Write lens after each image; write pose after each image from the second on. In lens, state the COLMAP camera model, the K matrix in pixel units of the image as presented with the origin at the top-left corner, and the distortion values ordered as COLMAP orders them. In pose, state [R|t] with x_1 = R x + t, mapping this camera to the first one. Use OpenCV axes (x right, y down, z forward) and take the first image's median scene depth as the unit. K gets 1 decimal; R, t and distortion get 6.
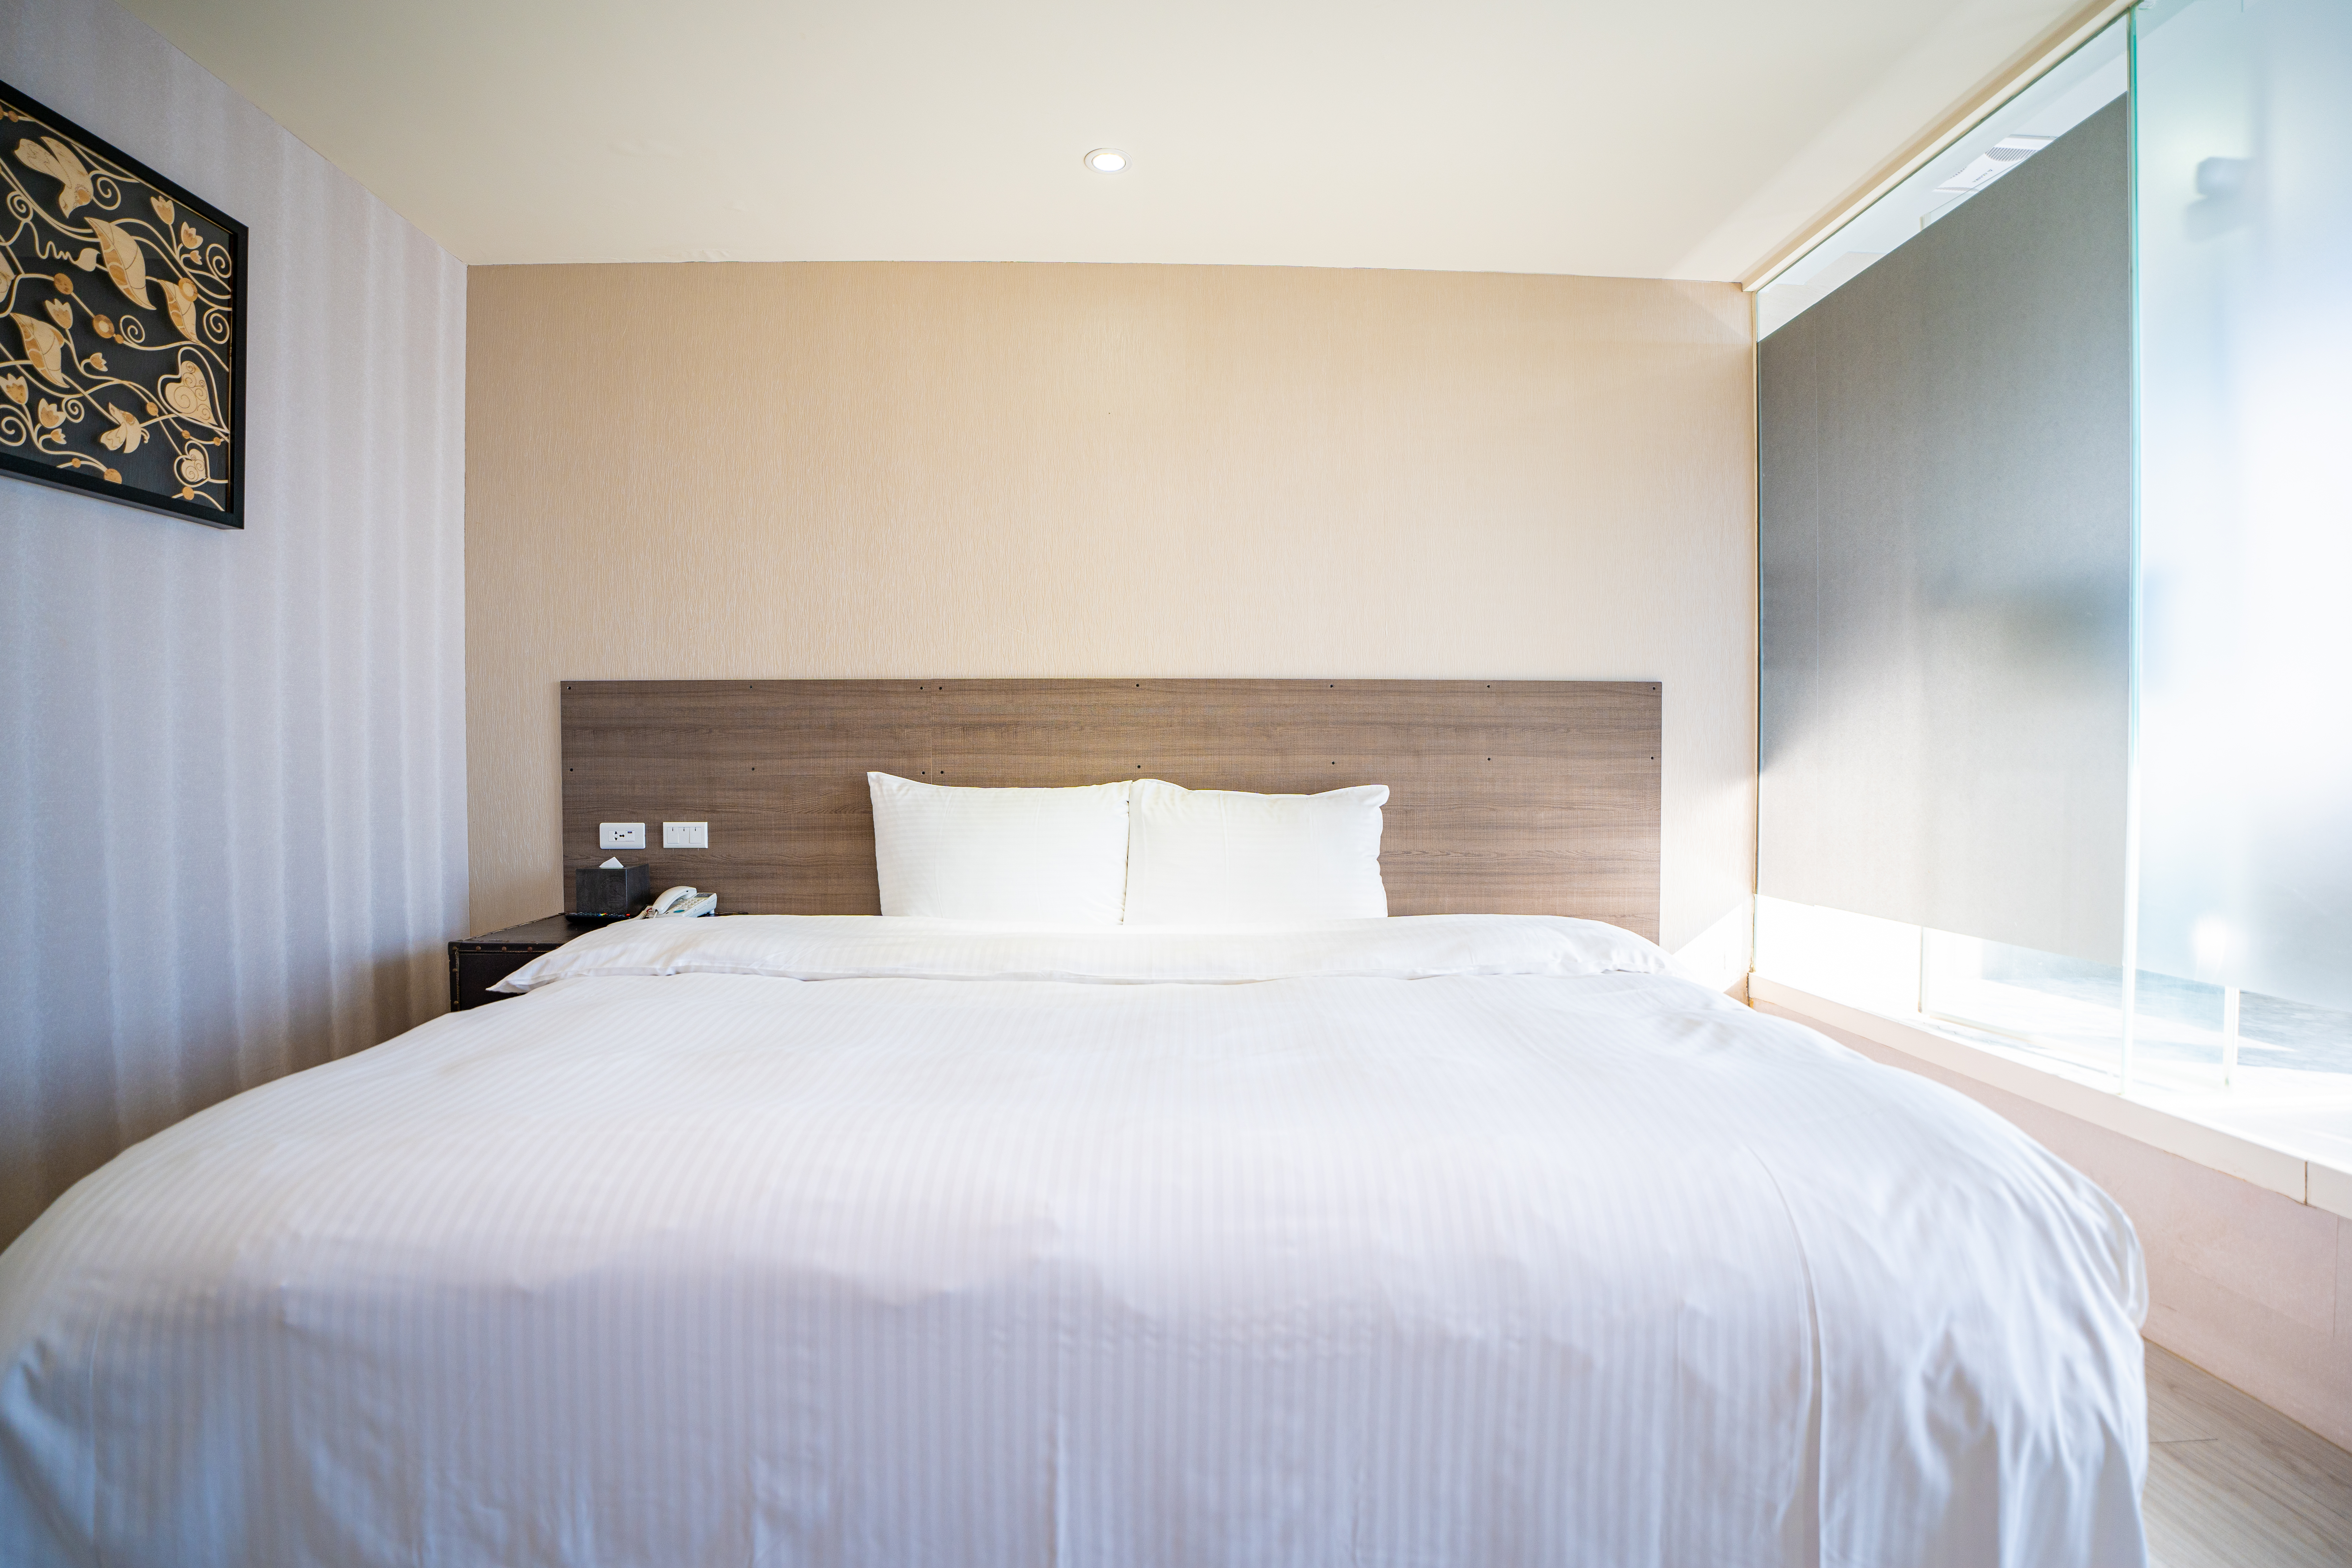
lens RADIAL K [[1116.0, 0, 1176.0], [0, 1116.0, 784.0], [0, 0, 1]] dist [-0.068801, 0.020136]
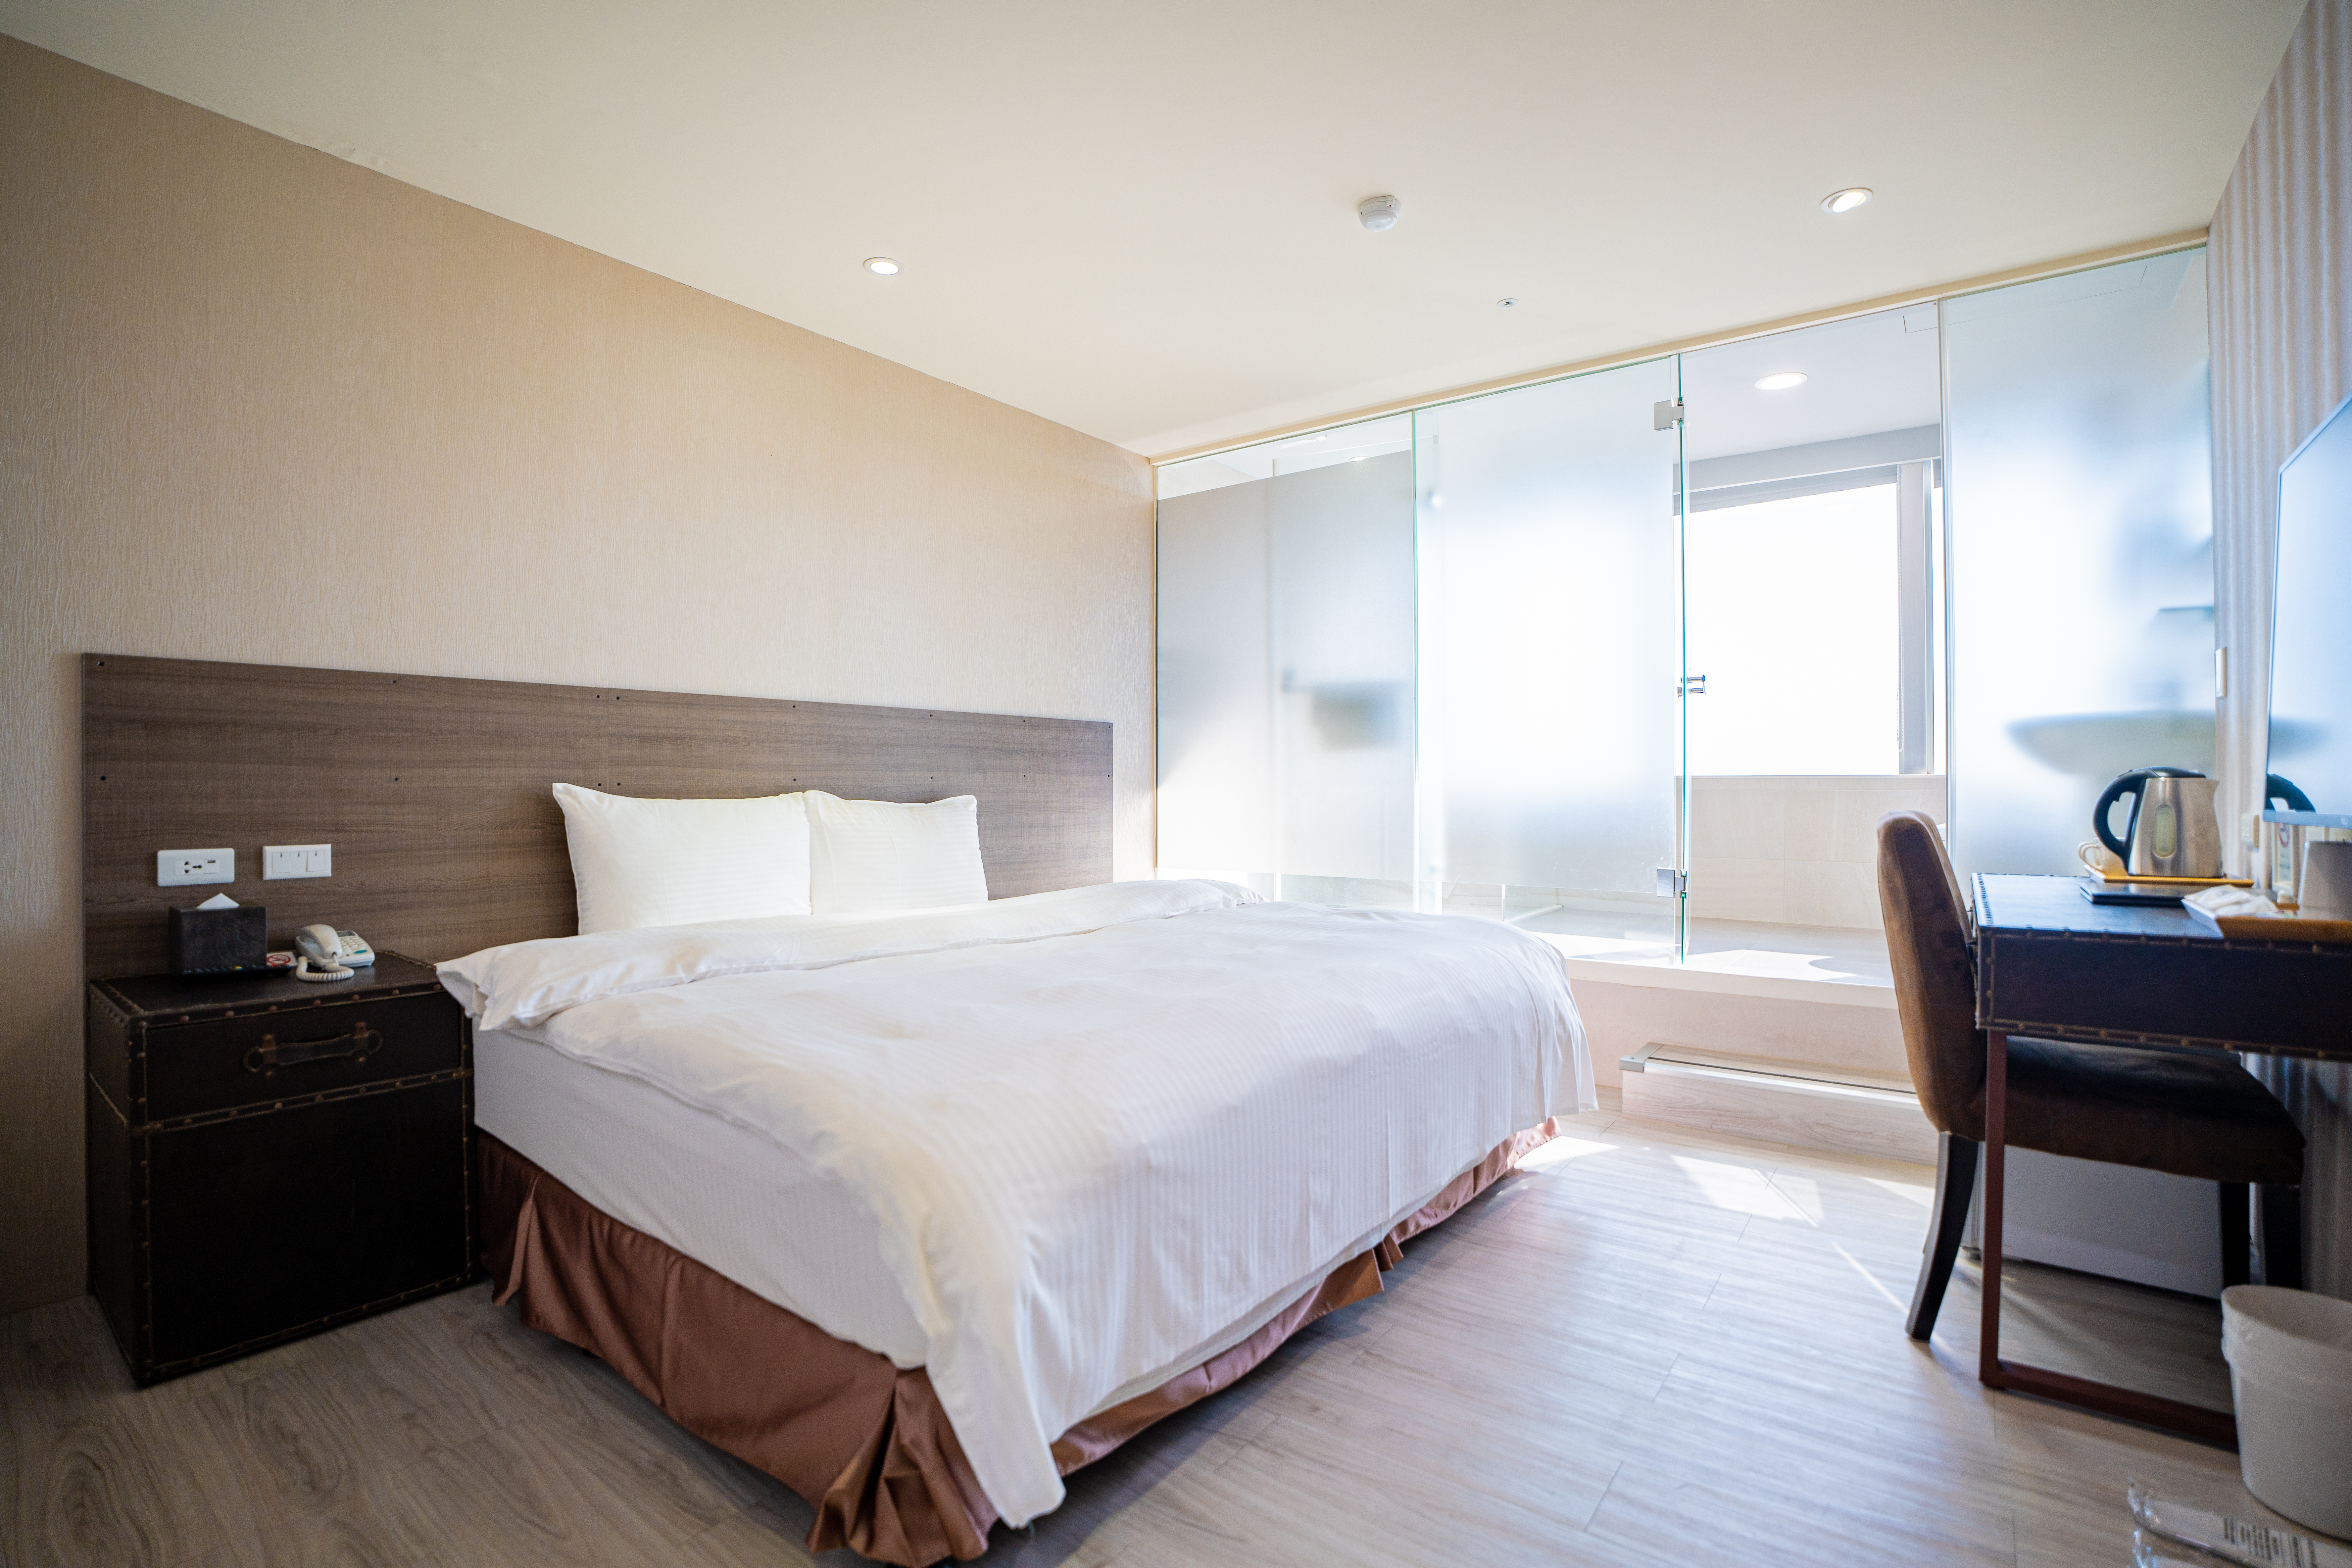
lens RADIAL K [[1099.9, 0, 1176.0], [0, 1099.9, 784.0], [0, 0, 1]] dist [-0.033485, 0.000087]
pose [[0.631860, 0.003504, 0.775075, -0.646144], [0.011568, 0.999836, -0.013950, 0.008229], [-0.774996, 0.017781, 0.631716, 0.018872]]
